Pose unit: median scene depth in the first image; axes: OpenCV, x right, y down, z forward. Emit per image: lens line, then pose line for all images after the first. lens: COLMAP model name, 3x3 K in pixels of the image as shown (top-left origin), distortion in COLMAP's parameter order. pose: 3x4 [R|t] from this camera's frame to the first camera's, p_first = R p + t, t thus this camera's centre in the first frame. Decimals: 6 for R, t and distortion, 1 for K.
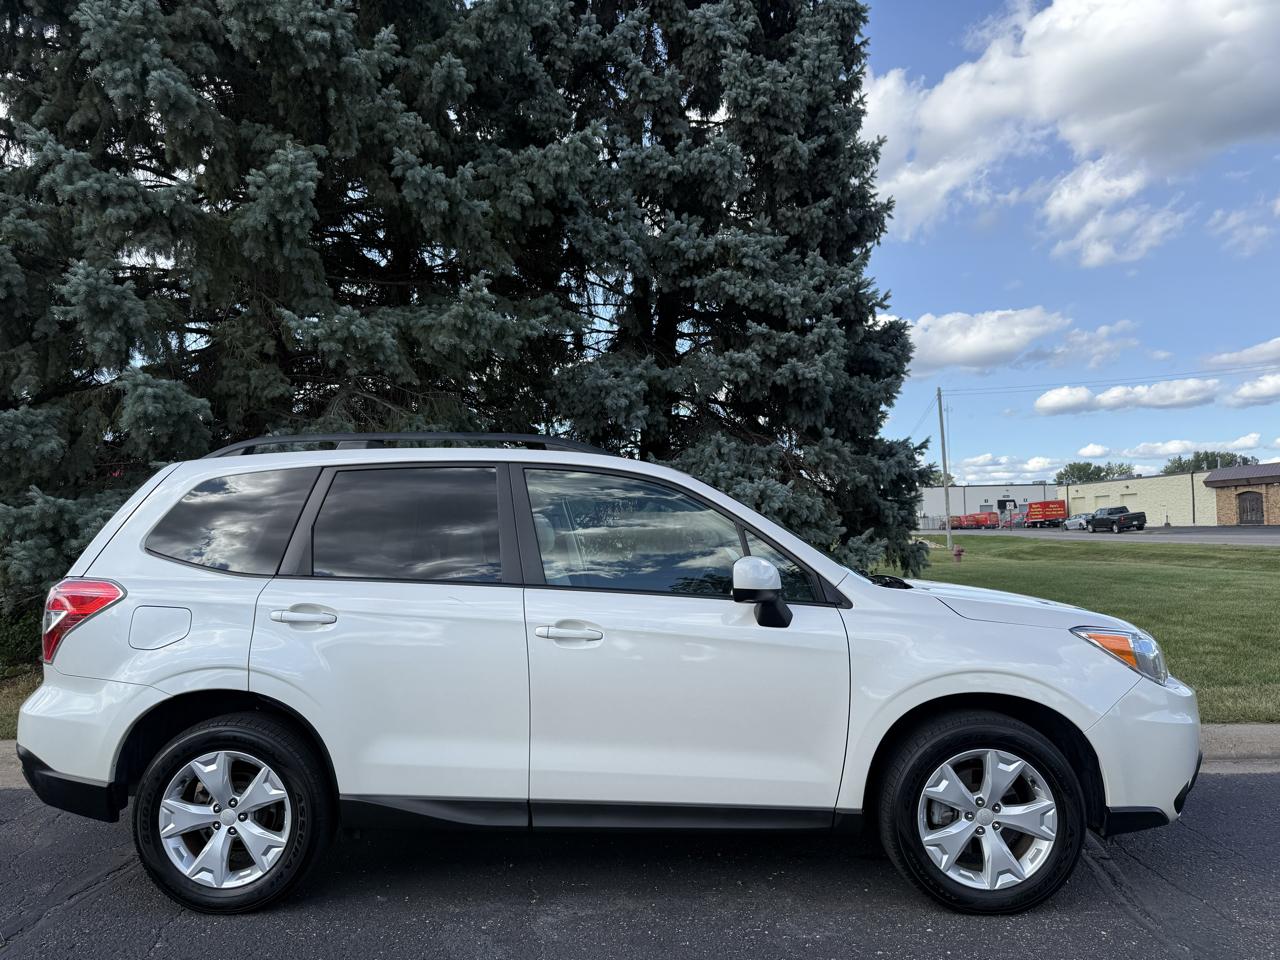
lens RADIAL K [[920.3, 0, 639.5], [0, 920.3, 482.8], [0, 0, 1]] dist [0.014544, -0.019763]
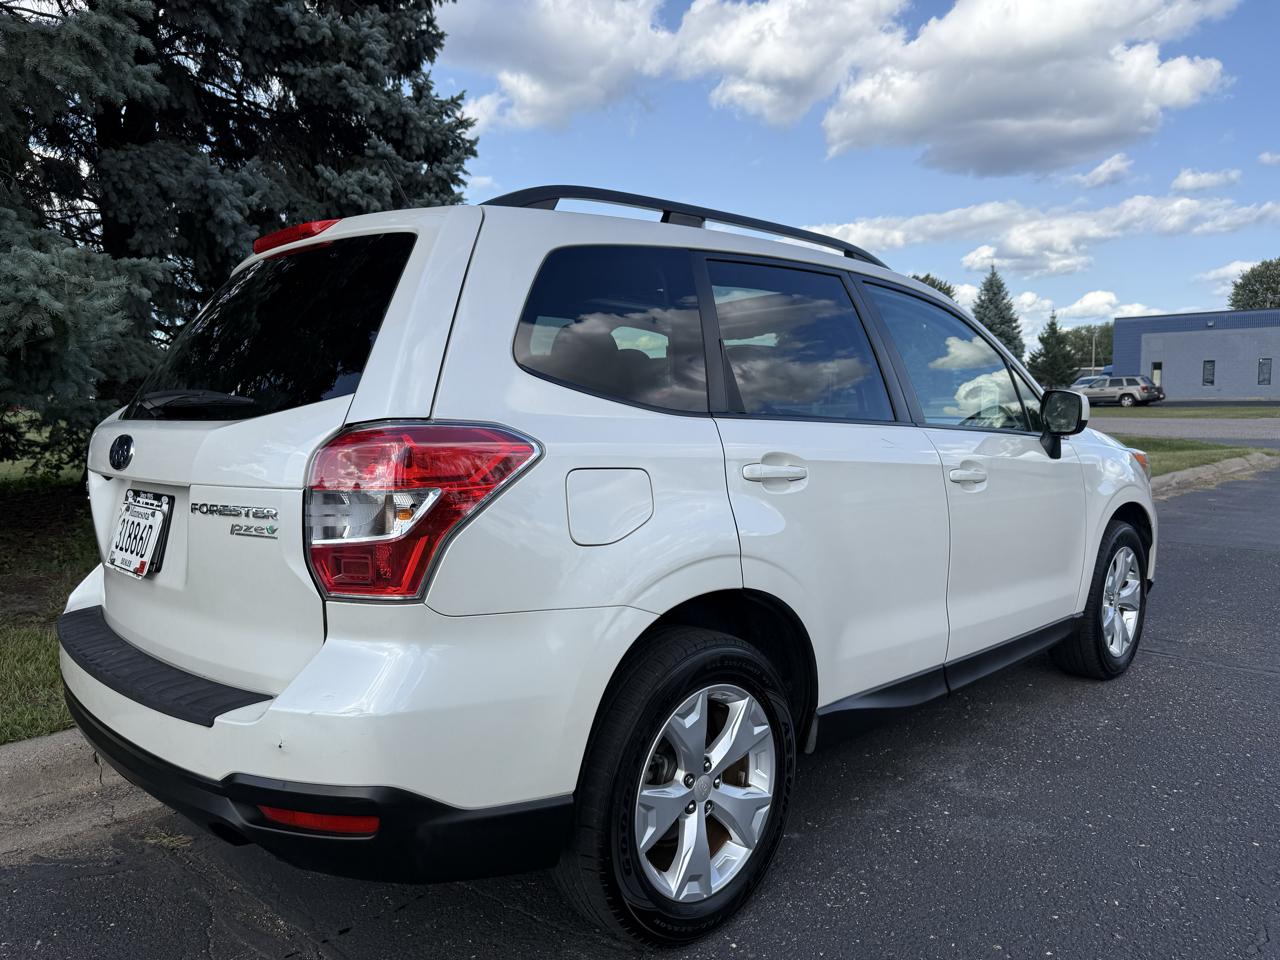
lens RADIAL K [[920.3, 0, 644.5], [0, 920.3, 491.7], [0, 0, 1]] dist [0.014544, -0.019763]
pose [[0.687868, -0.065569, 0.722868, -0.334677], [-0.034568, 0.991822, 0.122859, 0.029786], [-0.725012, -0.109499, 0.679976, 0.224492]]
